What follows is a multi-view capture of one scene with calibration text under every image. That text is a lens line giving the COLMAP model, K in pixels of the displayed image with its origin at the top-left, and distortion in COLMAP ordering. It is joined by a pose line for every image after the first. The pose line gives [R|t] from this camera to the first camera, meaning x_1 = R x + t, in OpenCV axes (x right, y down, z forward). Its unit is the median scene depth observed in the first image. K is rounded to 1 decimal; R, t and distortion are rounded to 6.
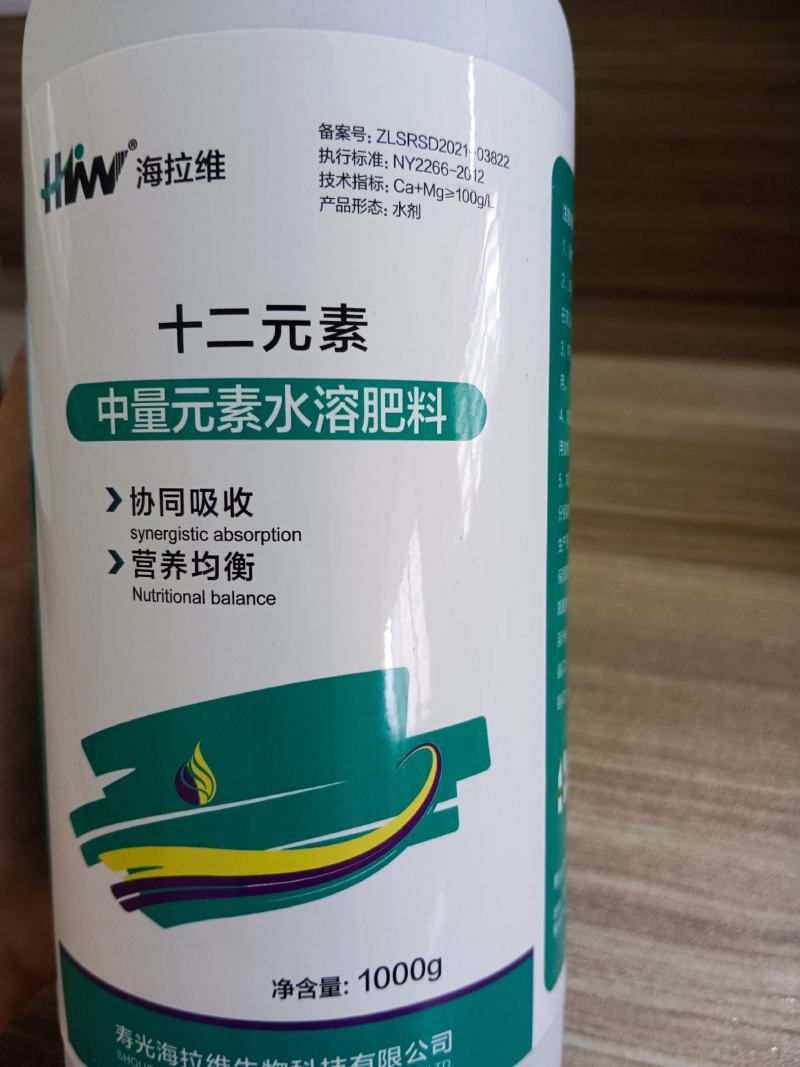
lens RADIAL K [[876.7, 0, 400.0], [0, 876.7, 533.5], [0, 0, 1]] dist [0.097220, -0.234070]
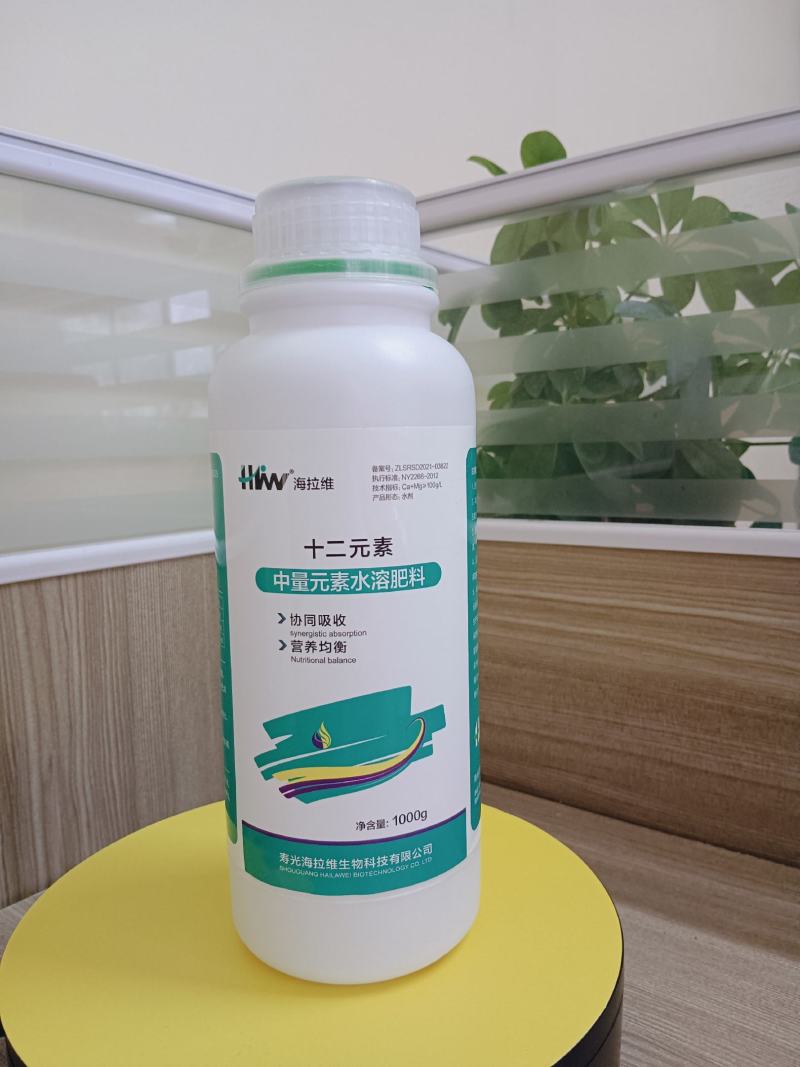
lens RADIAL K [[866.2, 0, 400.0], [0, 866.2, 533.5], [0, 0, 1]] dist [0.103418, -0.185055]
pose [[0.994715, -0.028149, 0.098738, -0.244531], [0.024574, 0.999004, 0.037246, -0.349036], [-0.099688, -0.034623, 0.994416, -1.318862]]
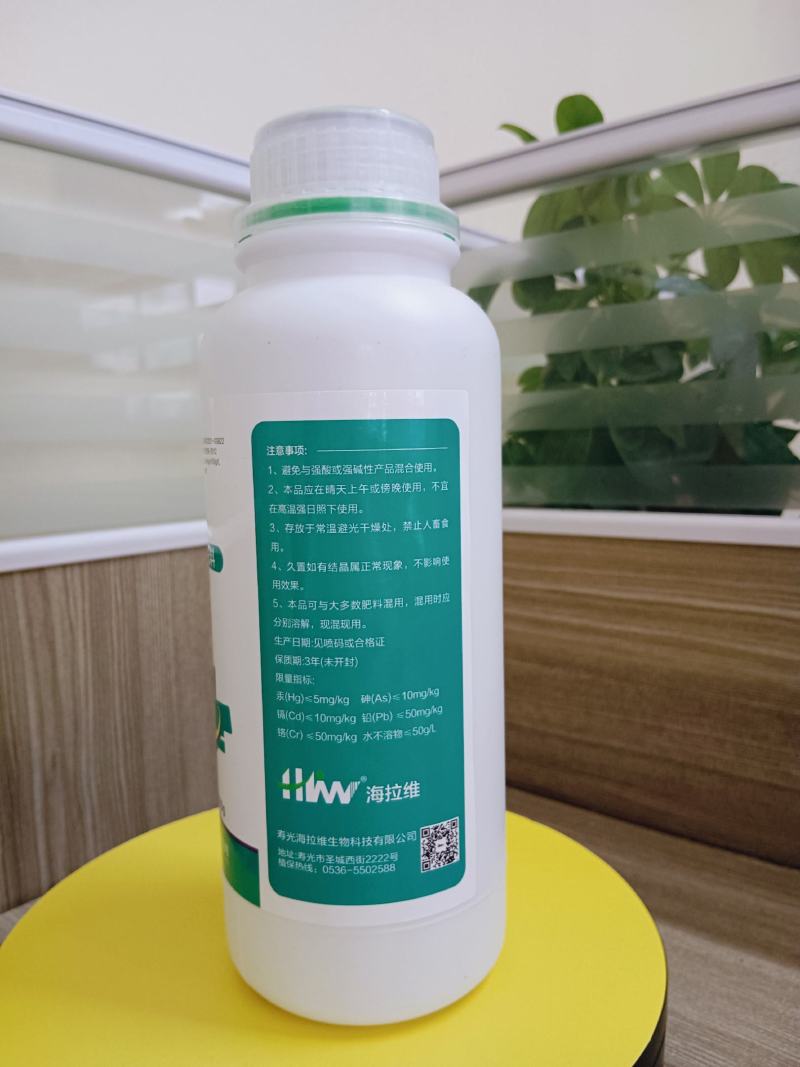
lens RADIAL K [[868.6, 0, 400.0], [0, 868.6, 533.5], [0, 0, 1]] dist [0.091196, -0.183308]
pose [[0.997436, -0.022401, 0.067967, -0.226548], [0.019927, 0.999122, 0.036859, -0.320871], [-0.068733, -0.035410, 0.997006, -1.203789]]
